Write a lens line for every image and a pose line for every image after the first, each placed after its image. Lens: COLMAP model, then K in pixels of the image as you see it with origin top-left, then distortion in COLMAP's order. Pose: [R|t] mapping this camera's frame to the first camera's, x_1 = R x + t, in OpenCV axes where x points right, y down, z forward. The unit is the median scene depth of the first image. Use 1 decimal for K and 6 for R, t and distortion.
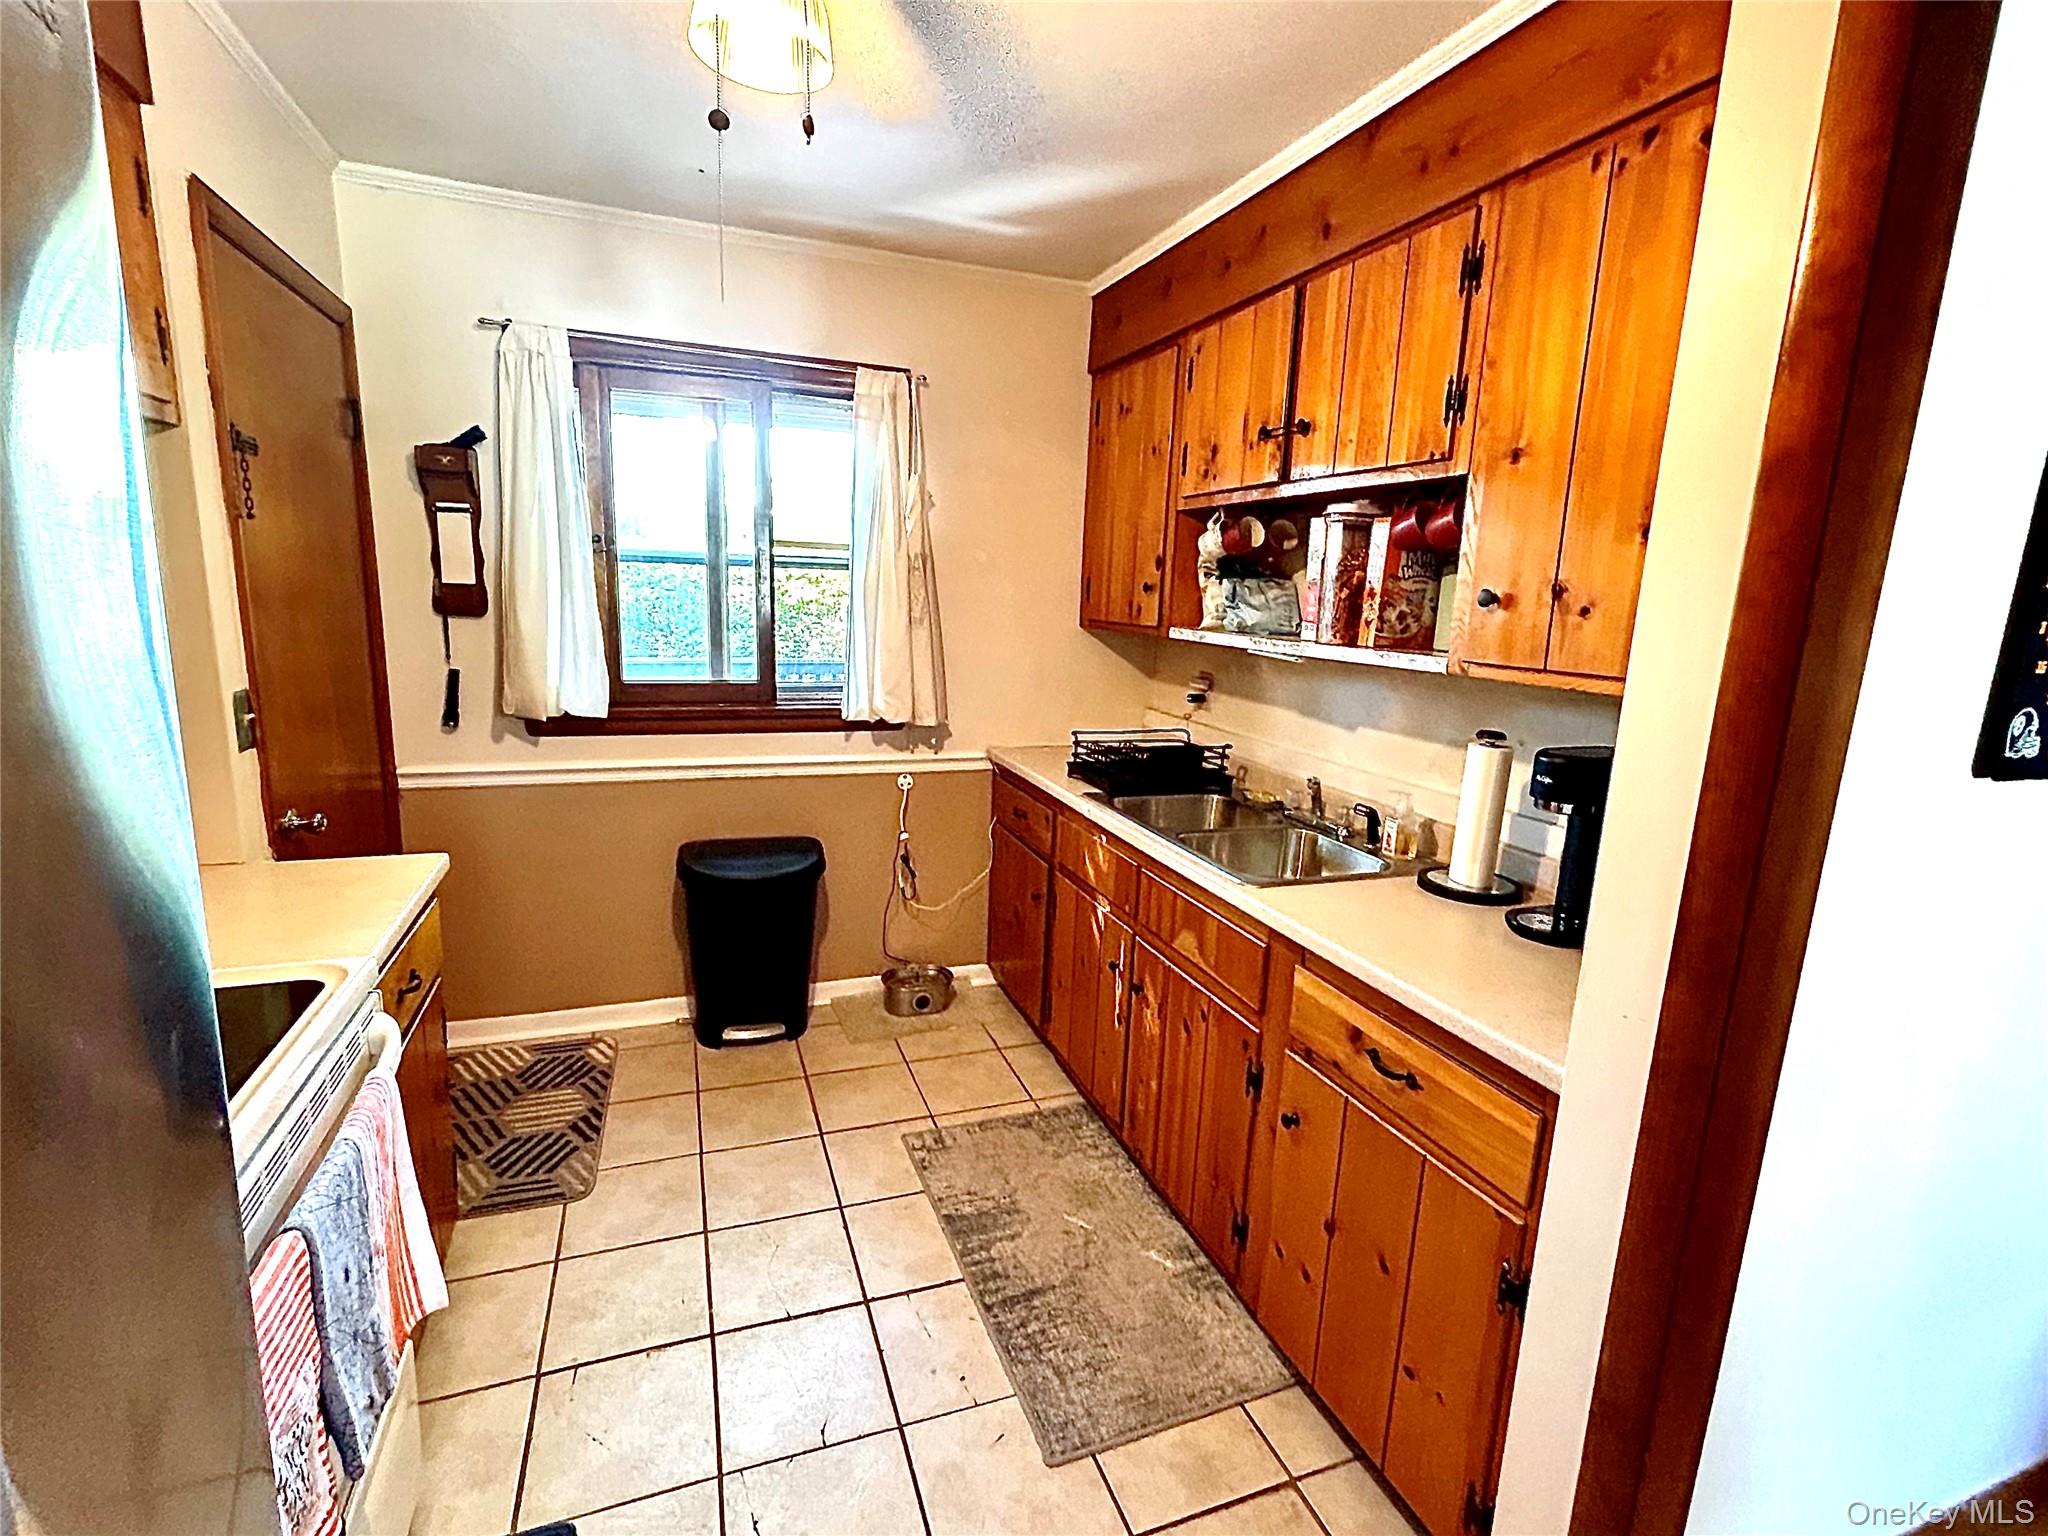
lens RADIAL K [[952.6, 0, 1024.0], [0, 952.6, 768.0], [0, 0, 1]] dist [-0.002992, -0.000380]
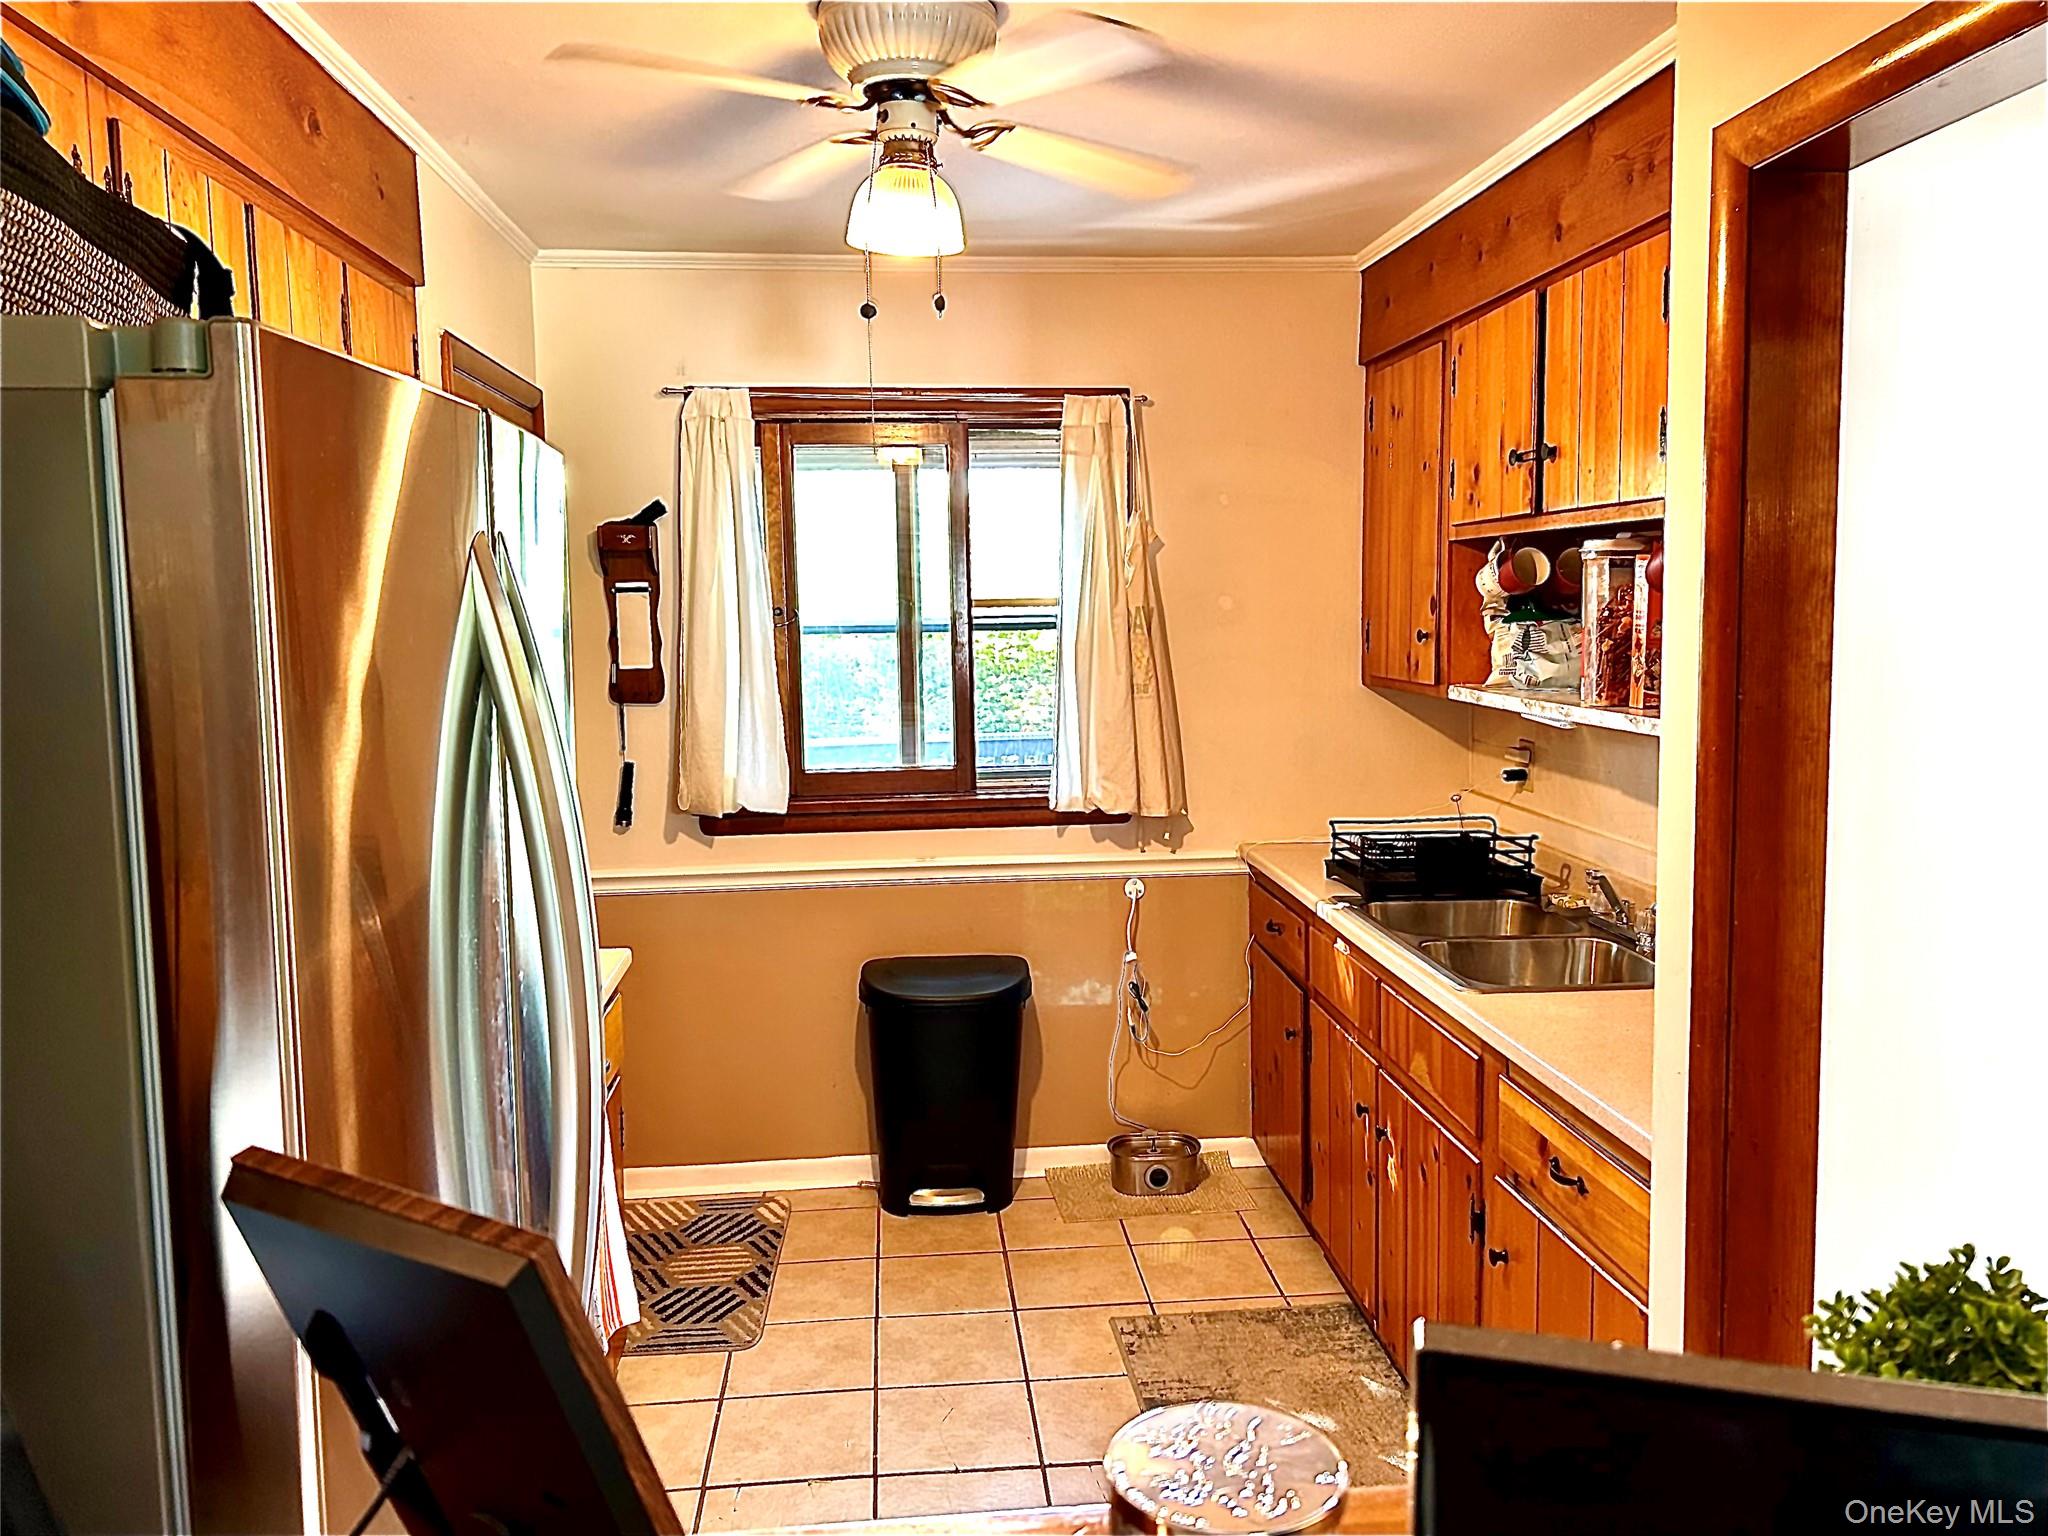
lens RADIAL K [[1553.3, 0, 1025.1], [0, 1553.3, 739.3], [0, 0, 1]] dist [0.139700, -0.356892]
pose [[0.964759, -0.029234, -0.261507, 0.156137], [0.002191, 0.994667, -0.103114, 0.029106], [0.263127, 0.098907, 0.959678, -0.334659]]
